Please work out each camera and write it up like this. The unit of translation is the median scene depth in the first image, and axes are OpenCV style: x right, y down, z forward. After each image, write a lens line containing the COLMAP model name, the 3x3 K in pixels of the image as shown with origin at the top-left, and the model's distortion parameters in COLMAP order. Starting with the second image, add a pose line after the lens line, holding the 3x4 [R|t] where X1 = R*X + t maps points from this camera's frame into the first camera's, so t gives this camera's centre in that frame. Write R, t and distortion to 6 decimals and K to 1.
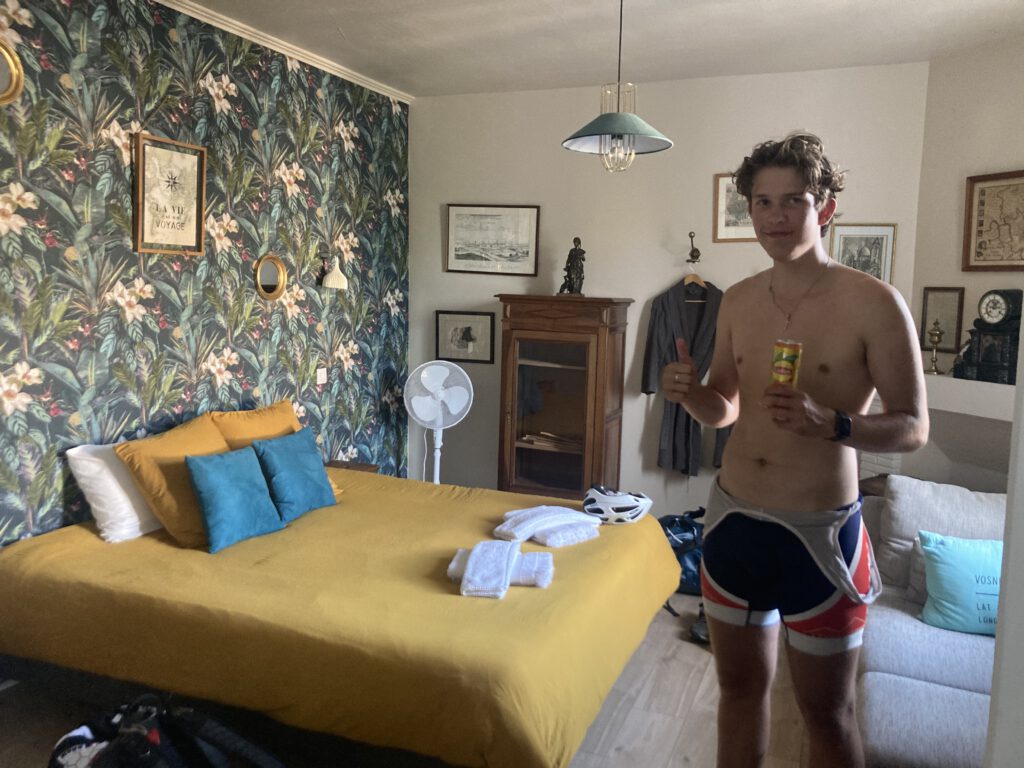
lens RADIAL K [[817.9, 0, 514.9], [0, 817.9, 384.2], [0, 0, 1]] dist [0.031765, -0.017186]
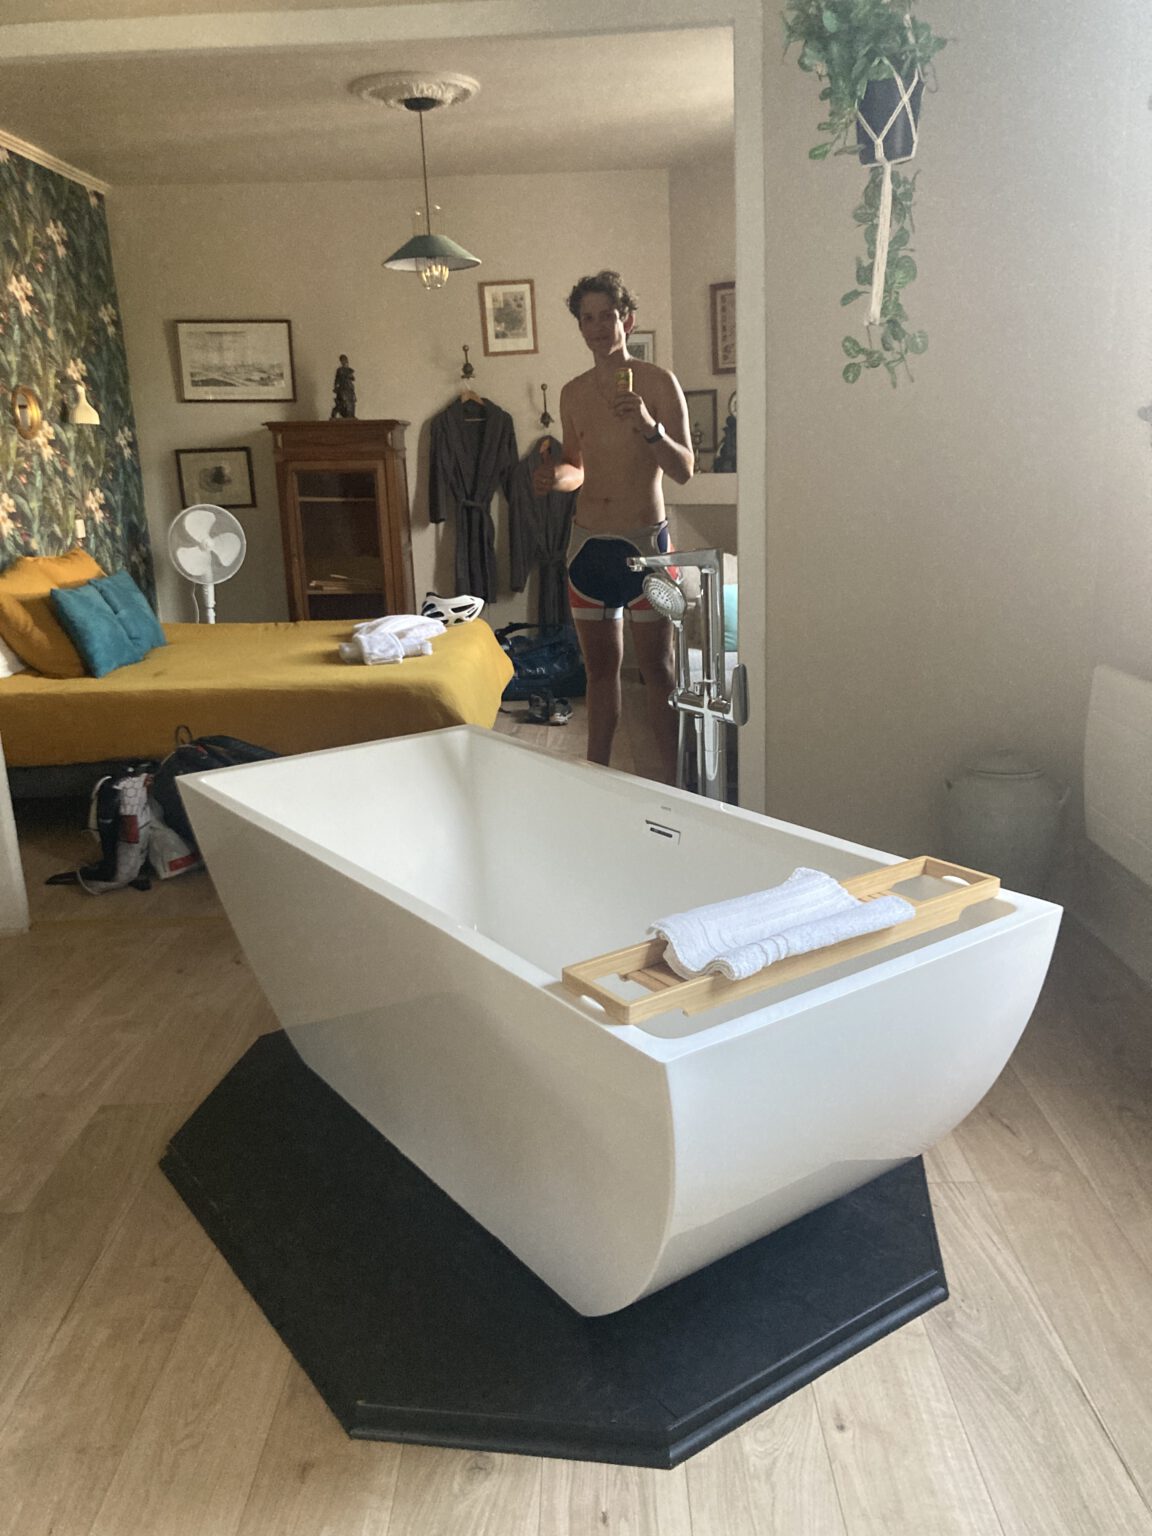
lens RADIAL K [[1226.9, 0, 591.3], [0, 1226.9, 772.0], [0, 0, 1]] dist [0.031765, -0.017186]
pose [[0.920885, -0.157362, 0.356664, -0.252164], [0.104276, 0.981002, 0.163589, 0.089491], [-0.375630, -0.113455, 0.919799, -0.464775]]
